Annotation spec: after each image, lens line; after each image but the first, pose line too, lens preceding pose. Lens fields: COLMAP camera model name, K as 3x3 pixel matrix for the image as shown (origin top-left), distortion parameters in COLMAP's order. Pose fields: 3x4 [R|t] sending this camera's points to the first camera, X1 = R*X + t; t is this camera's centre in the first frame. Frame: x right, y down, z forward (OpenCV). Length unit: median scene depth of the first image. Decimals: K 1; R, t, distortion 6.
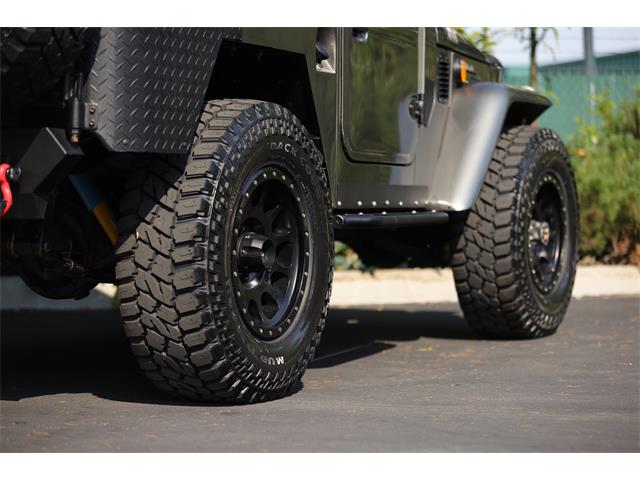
lens RADIAL K [[2391.6, 0, 319.0], [0, 2391.6, 273.3], [0, 0, 1]] dist [0.268496, 1.619324]
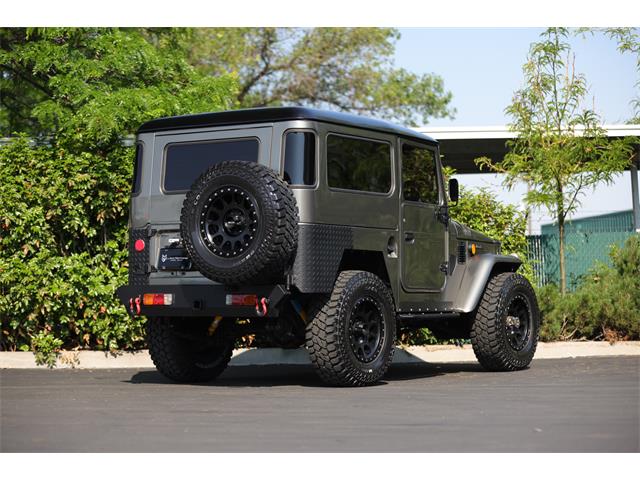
lens RADIAL K [[2391.6, 0, 319.0], [0, 2391.6, 273.3], [0, 0, 1]] dist [0.268496, 1.619324]
pose [[0.993048, -0.012929, -0.116997, 0.225690], [0.007847, 0.999010, -0.043793, 0.042572], [0.117447, 0.042570, 0.992166, -1.532567]]
